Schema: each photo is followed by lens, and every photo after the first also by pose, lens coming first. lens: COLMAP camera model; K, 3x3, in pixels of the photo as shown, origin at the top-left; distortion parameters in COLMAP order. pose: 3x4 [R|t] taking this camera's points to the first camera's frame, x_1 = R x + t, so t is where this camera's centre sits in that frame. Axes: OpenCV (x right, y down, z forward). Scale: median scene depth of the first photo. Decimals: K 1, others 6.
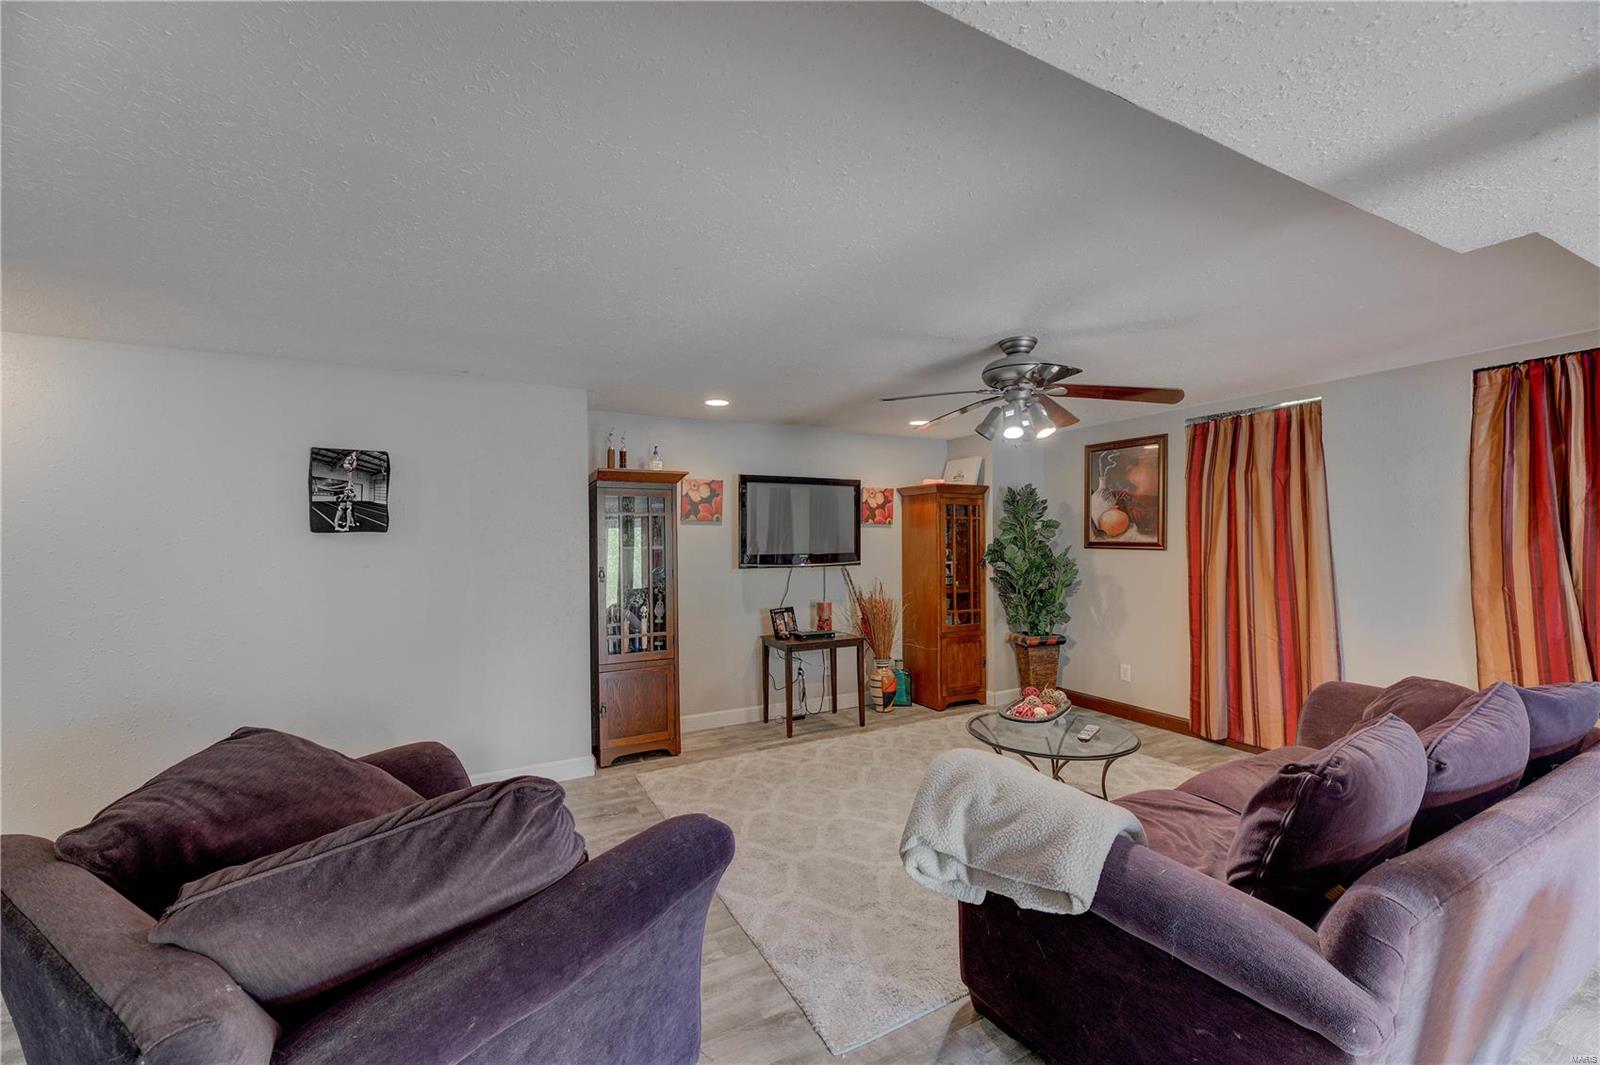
lens RADIAL K [[636.1, 0, 803.4], [0, 636.1, 537.0], [0, 0, 1]] dist [0.000666, 0.000113]
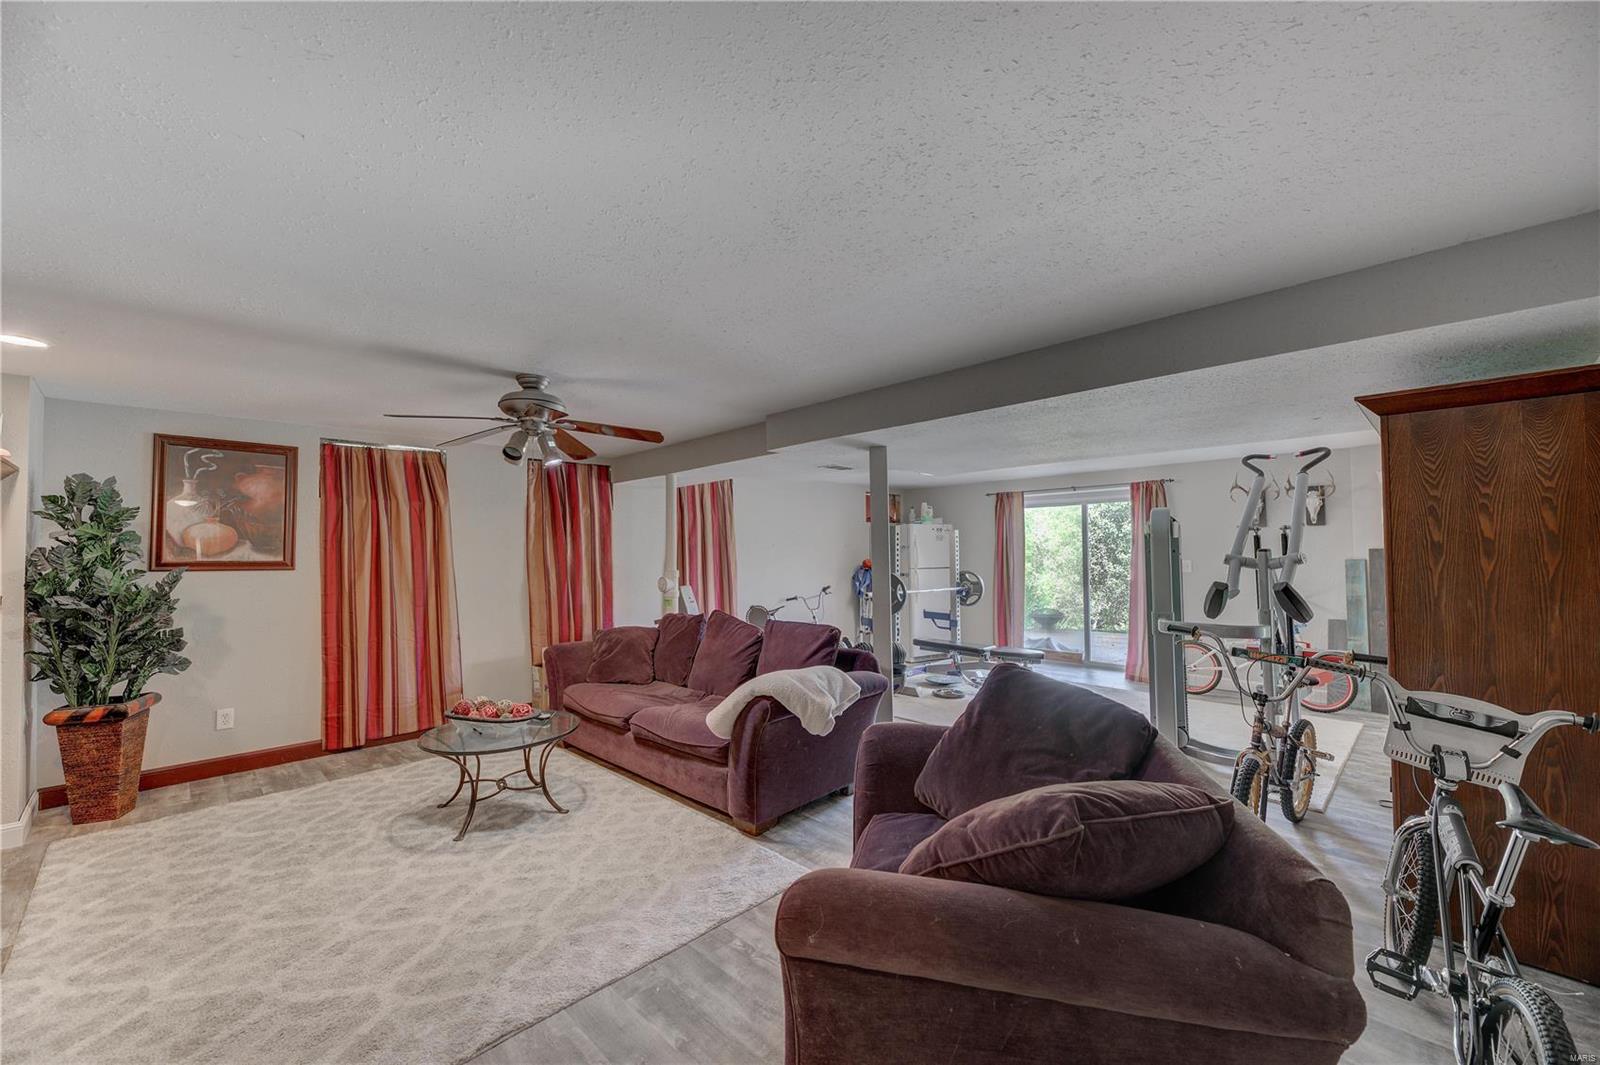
lens RADIAL K [[636.1, 0, 803.4], [0, 636.1, 537.0], [0, 0, 1]] dist [0.000666, 0.000113]
pose [[-0.301961, 0.029667, 0.952859, -0.588351], [0.003239, 0.999542, -0.030094, 0.003276], [-0.953315, -0.006001, -0.301919, 0.594411]]
